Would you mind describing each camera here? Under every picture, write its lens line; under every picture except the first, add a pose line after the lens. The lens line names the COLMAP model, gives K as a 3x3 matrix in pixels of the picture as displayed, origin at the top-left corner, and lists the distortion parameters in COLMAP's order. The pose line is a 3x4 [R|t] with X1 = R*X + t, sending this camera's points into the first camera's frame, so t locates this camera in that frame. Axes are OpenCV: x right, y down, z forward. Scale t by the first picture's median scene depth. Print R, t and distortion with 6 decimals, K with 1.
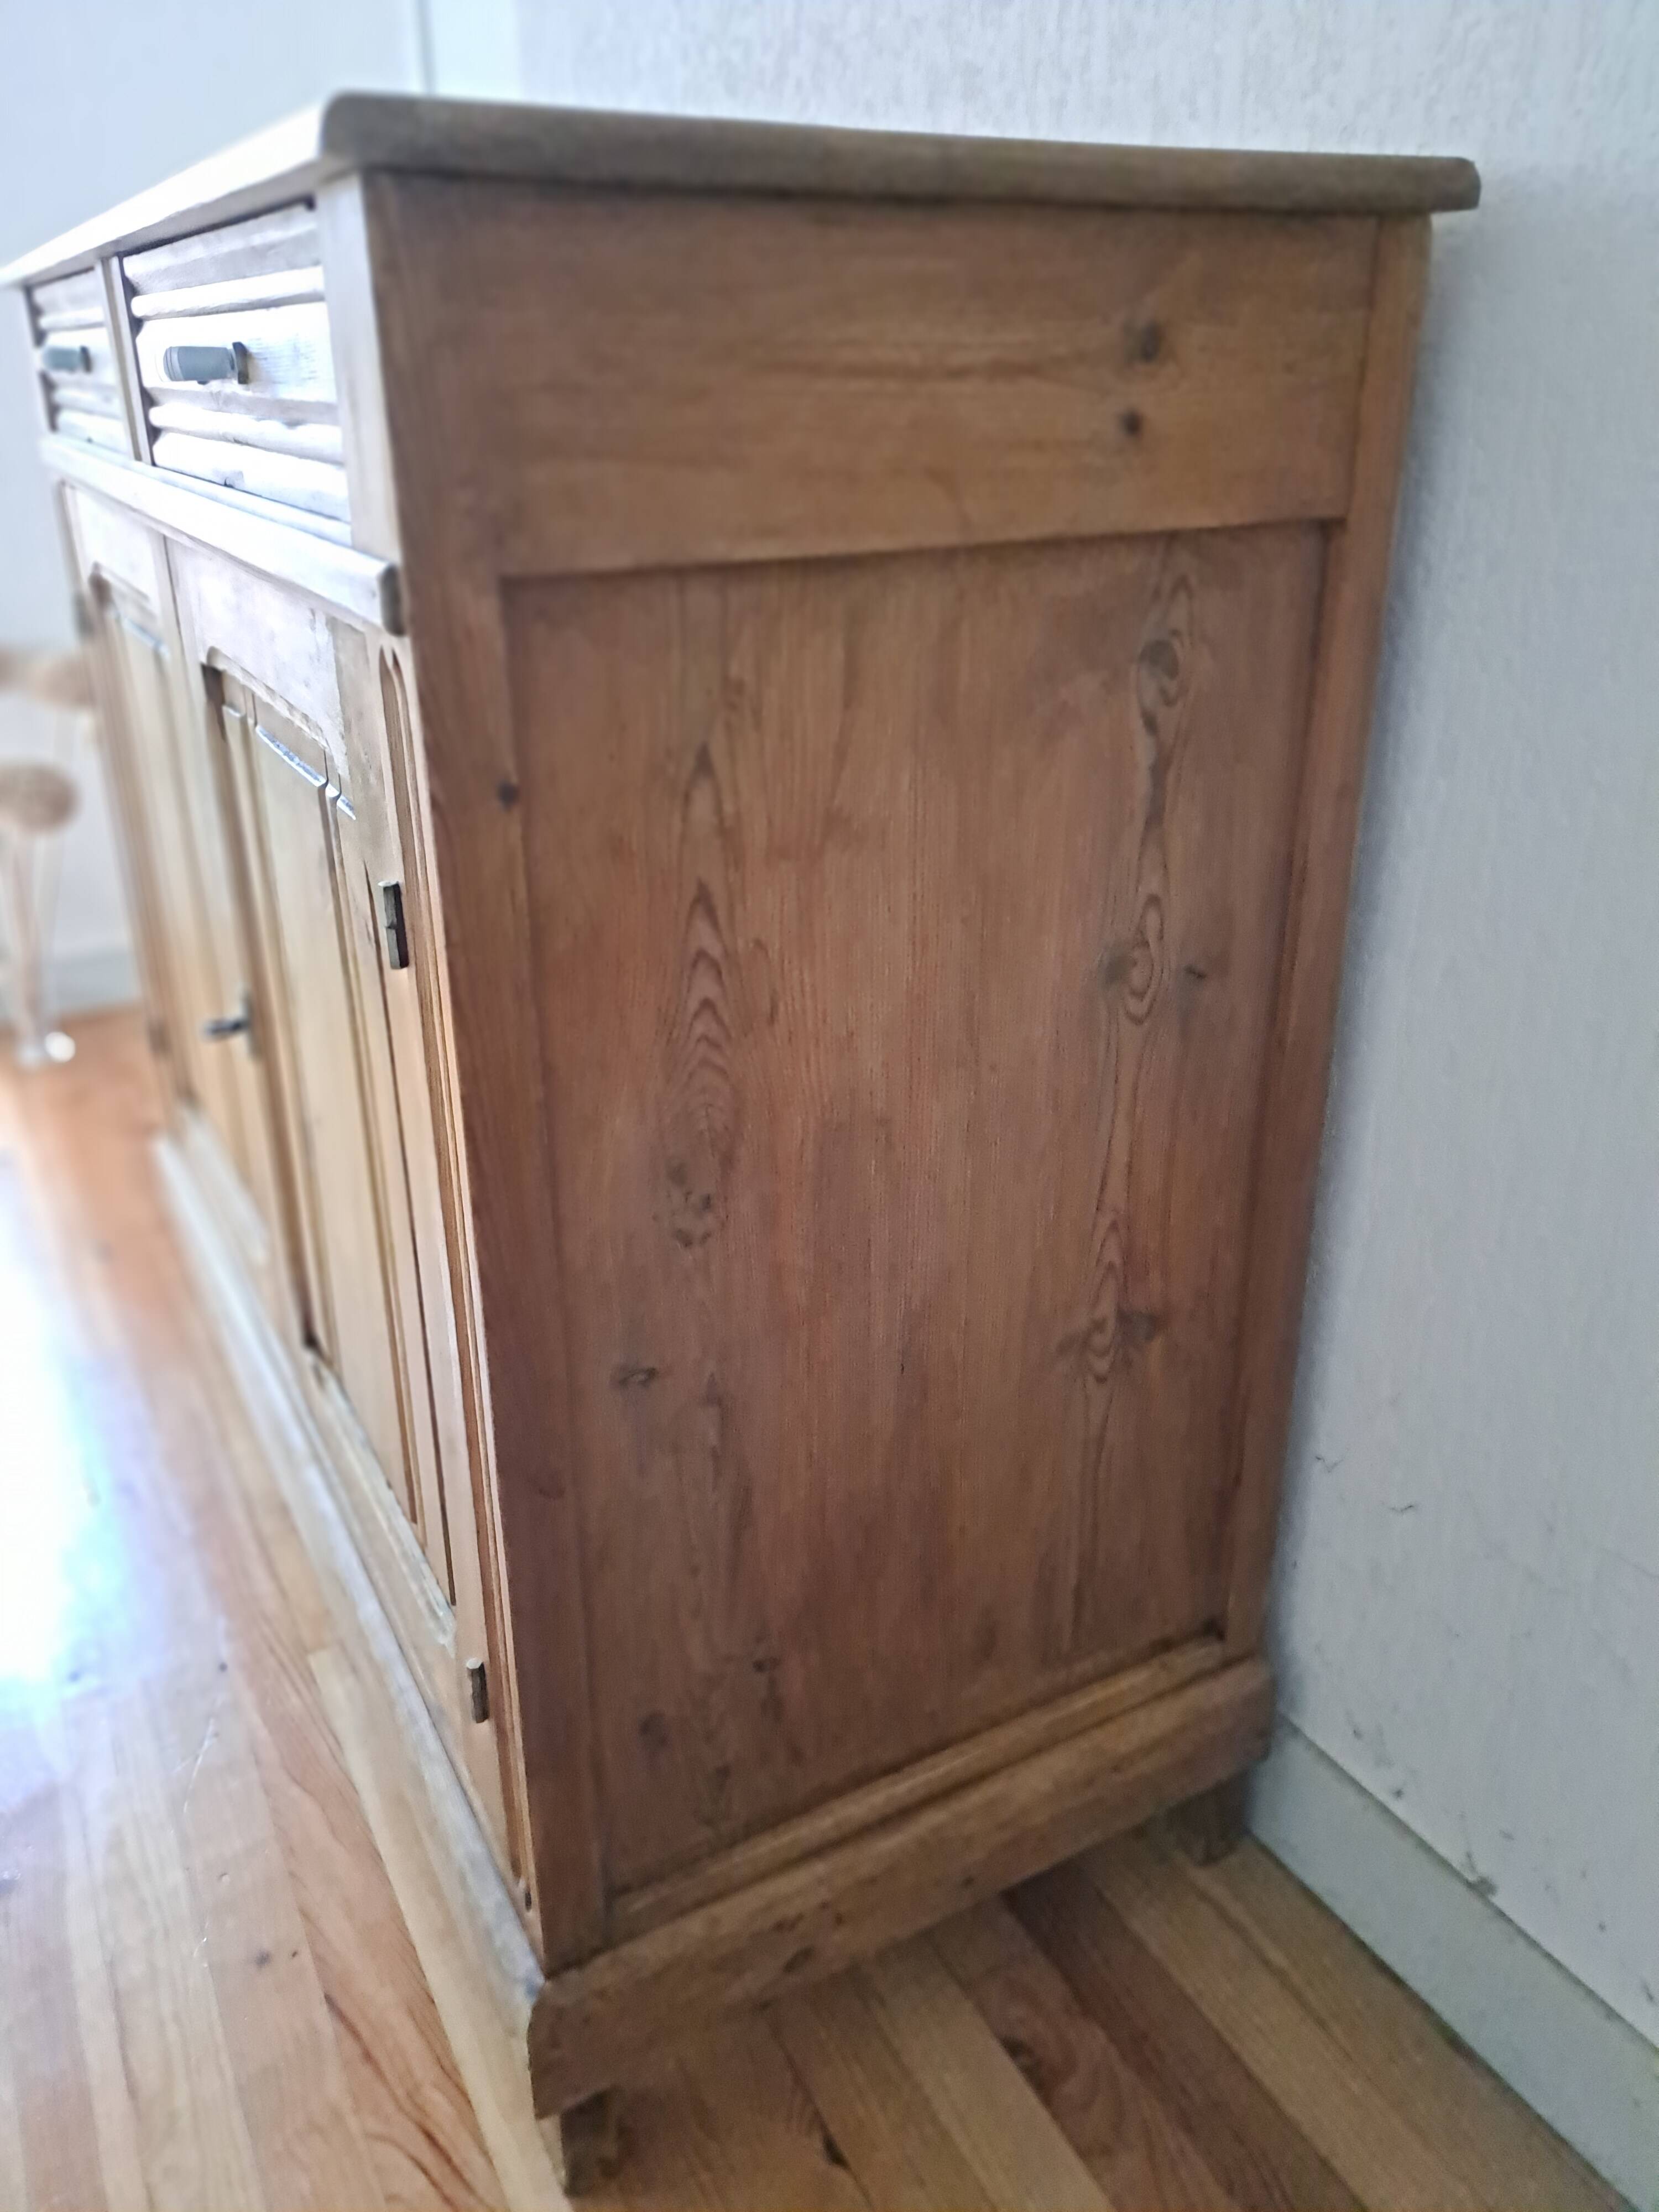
lens RADIAL K [[1650.7, 0, 829.0], [0, 1650.7, 1101.9], [0, 0, 1]] dist [0.011280, -0.009878]
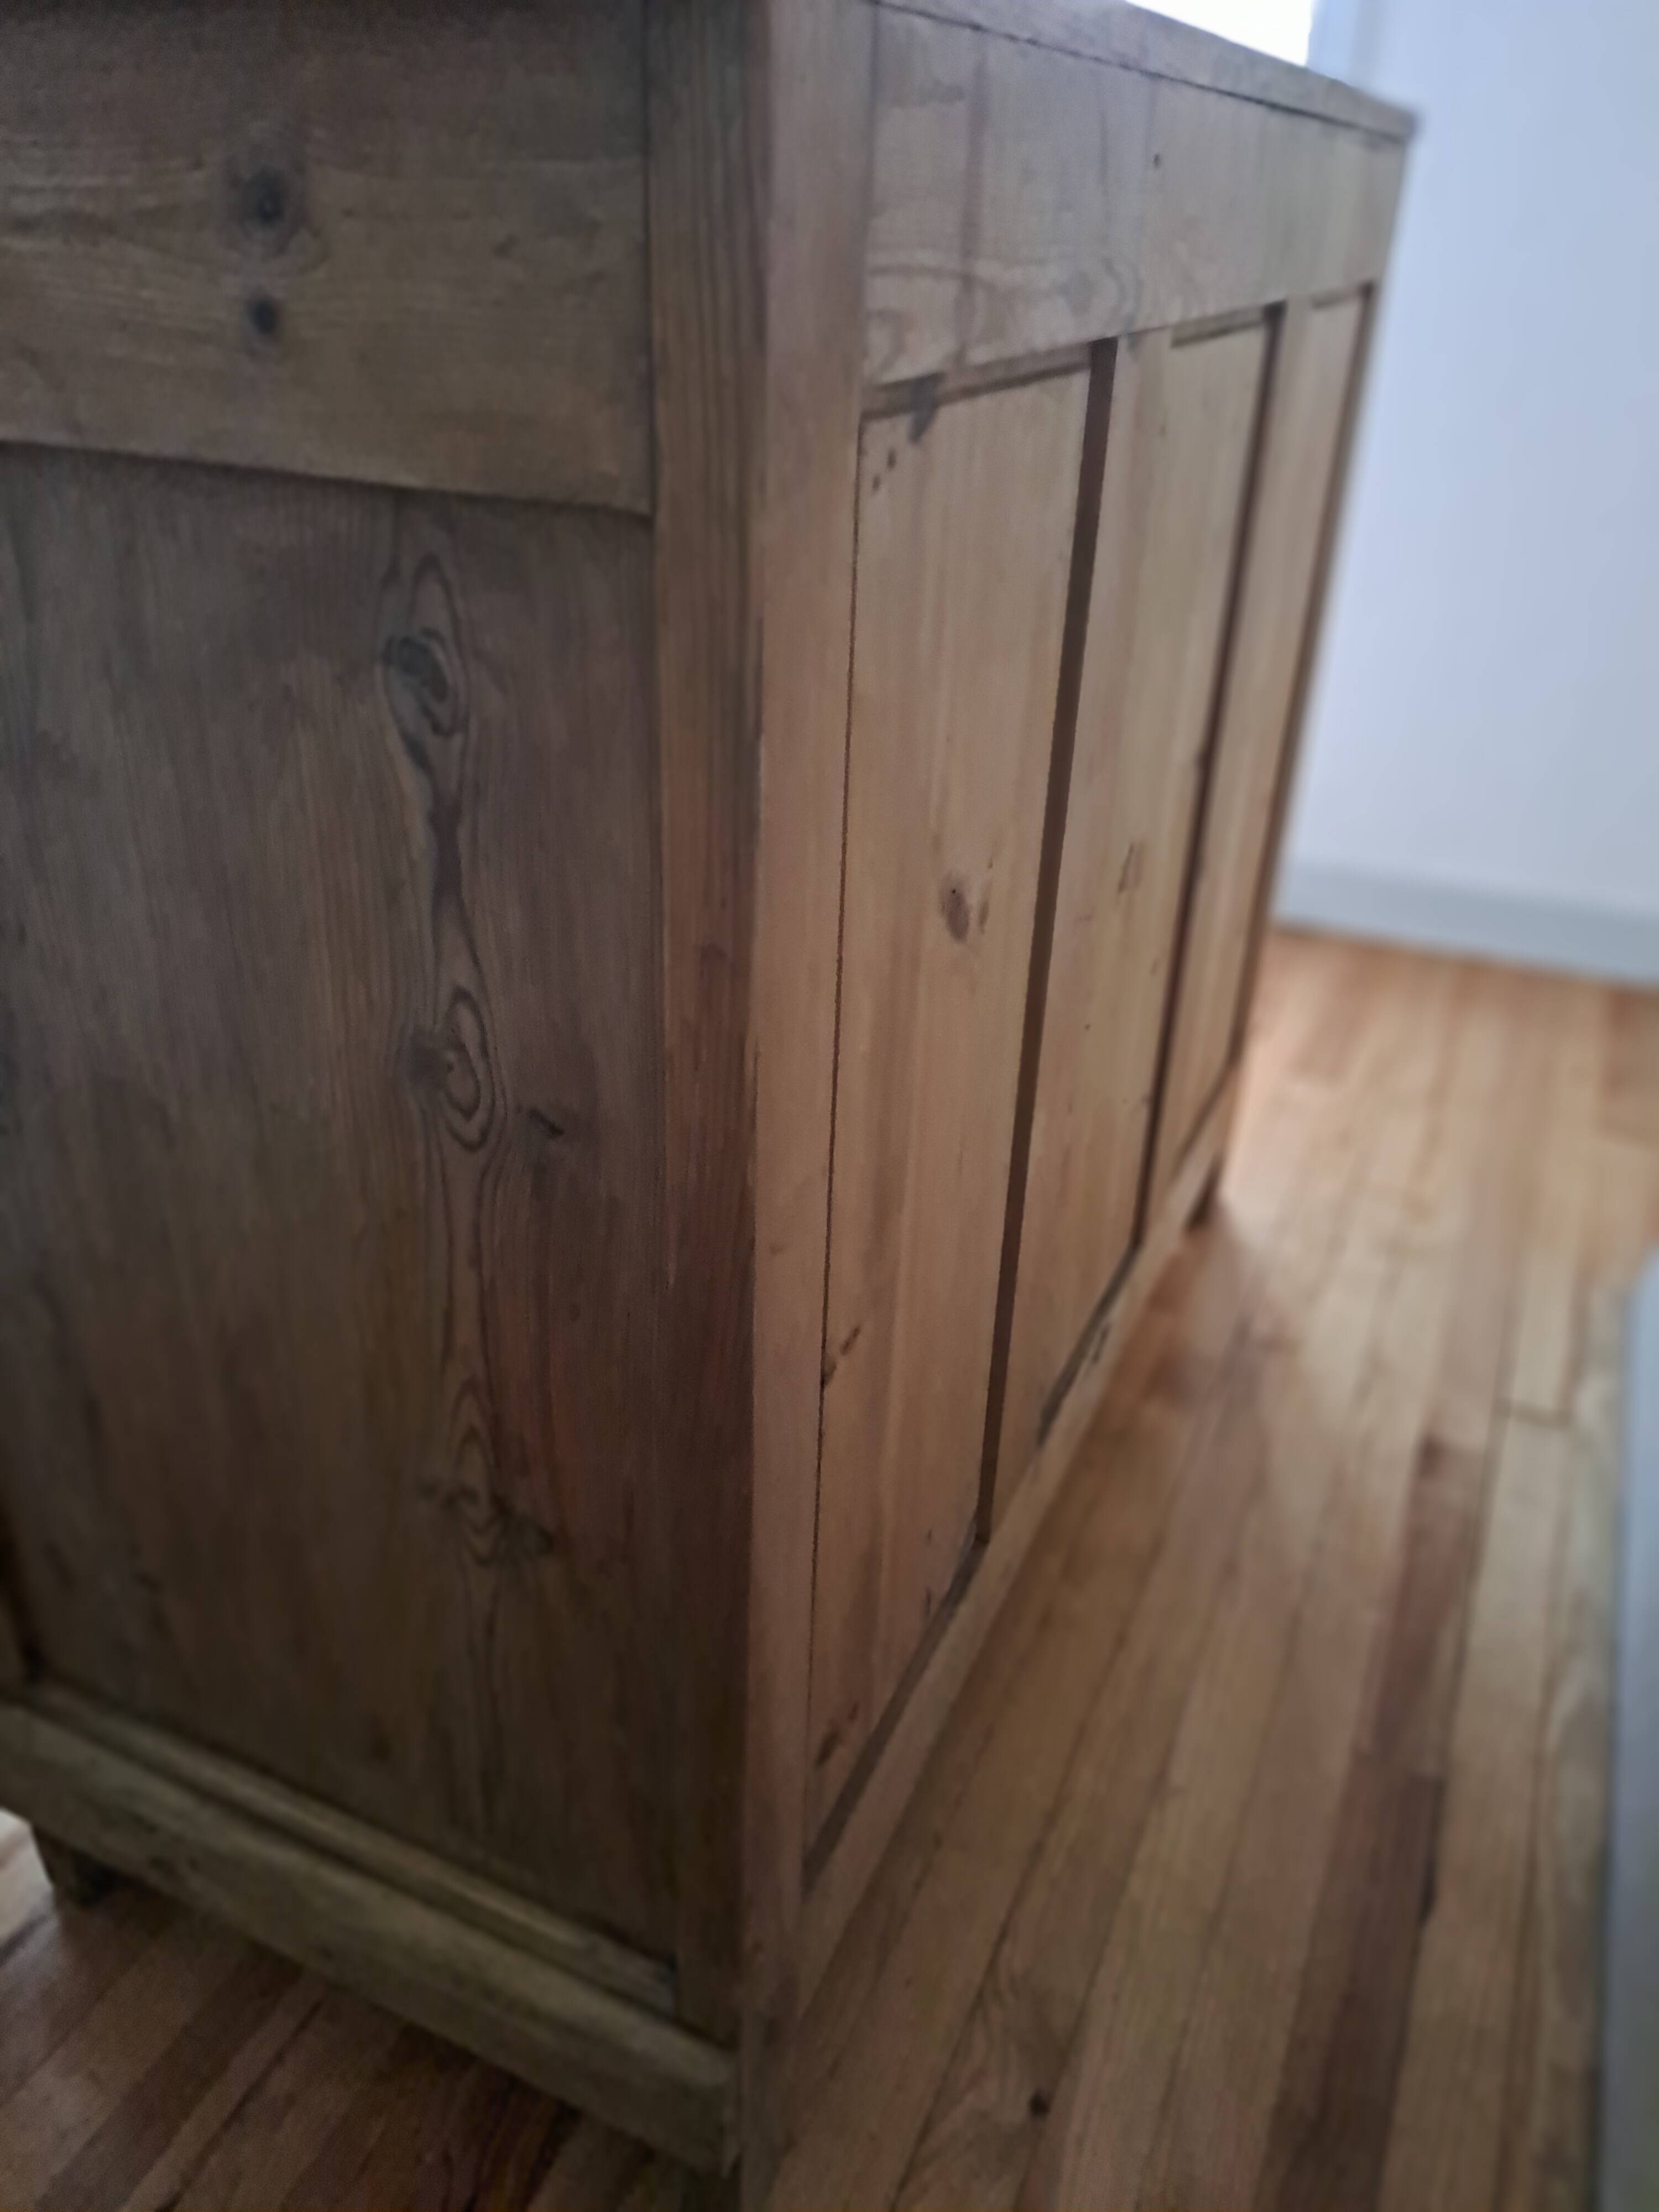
lens RADIAL K [[1650.7, 0, 827.9], [0, 1650.7, 1109.5], [0, 0, 1]] dist [0.011280, -0.009878]
pose [[0.593898, 0.412647, -0.690657, 0.875761], [-0.363747, 0.903420, 0.226980, -0.323141], [0.717616, 0.116422, 0.686639, 0.667635]]
